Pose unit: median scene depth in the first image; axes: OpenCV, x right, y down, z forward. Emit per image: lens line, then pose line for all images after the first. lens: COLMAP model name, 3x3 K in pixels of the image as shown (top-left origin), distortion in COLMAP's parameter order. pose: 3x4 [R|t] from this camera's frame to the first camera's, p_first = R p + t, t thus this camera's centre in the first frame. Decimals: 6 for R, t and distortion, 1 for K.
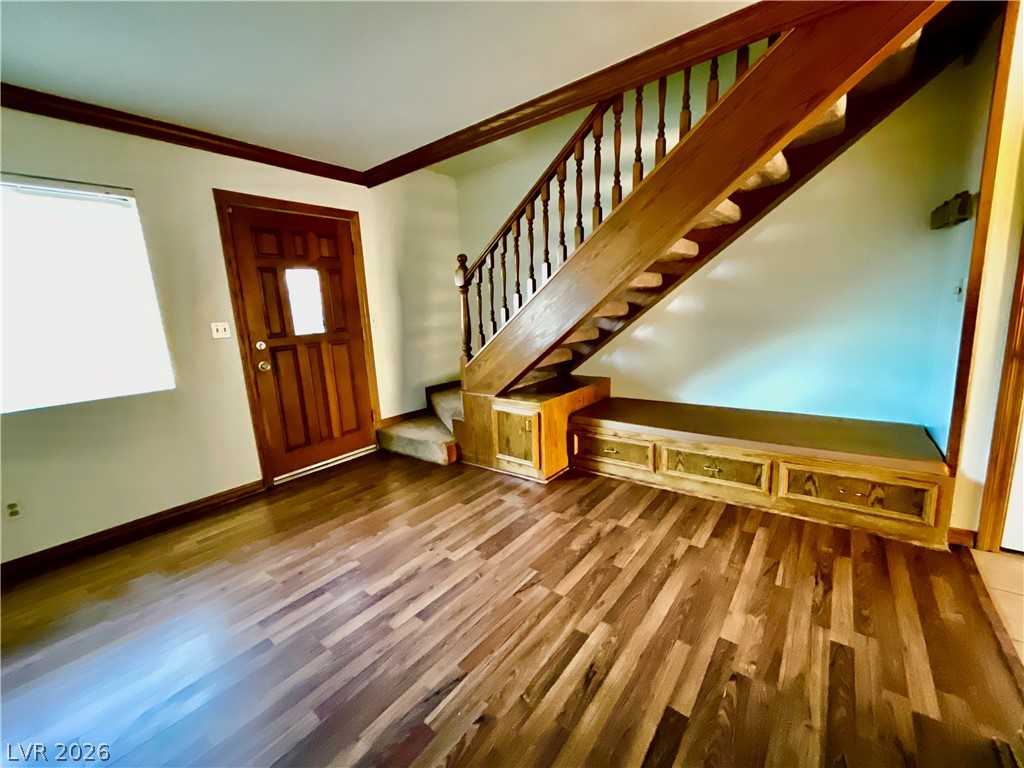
lens RADIAL K [[412.2, 0, 512.0], [0, 412.2, 384.0], [0, 0, 1]] dist [-0.001766, -0.000039]
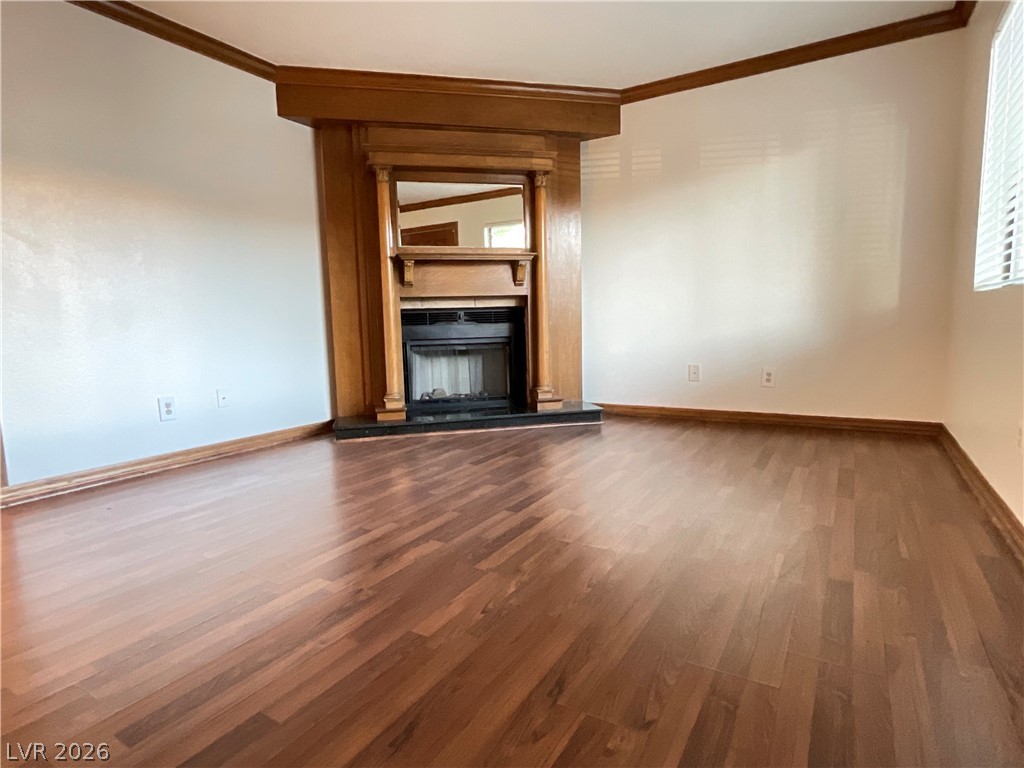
lens RADIAL K [[572.3, 0, 512.0], [0, 572.3, 384.0], [0, 0, 1]] dist [0.002968, 0.000378]
pose [[-0.989013, 0.098166, -0.110526, -0.309132], [0.062745, 0.955750, 0.287412, -0.065447], [0.133849, 0.277320, -0.951409, 1.526154]]
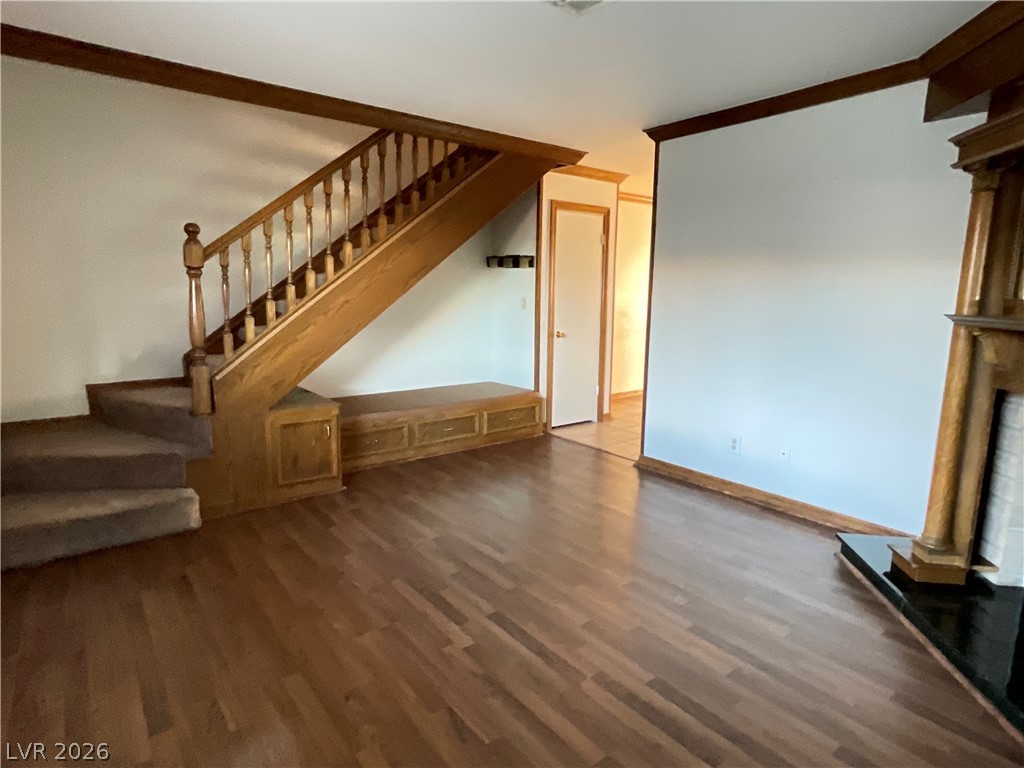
lens RADIAL K [[572.3, 0, 512.0], [0, 572.3, 384.0], [0, 0, 1]] dist [0.002968, 0.000378]
pose [[0.246450, -0.101800, 0.963794, -1.294309], [0.146478, 0.986957, 0.066791, -0.033889], [-0.958022, 0.124714, 0.258147, 0.329187]]
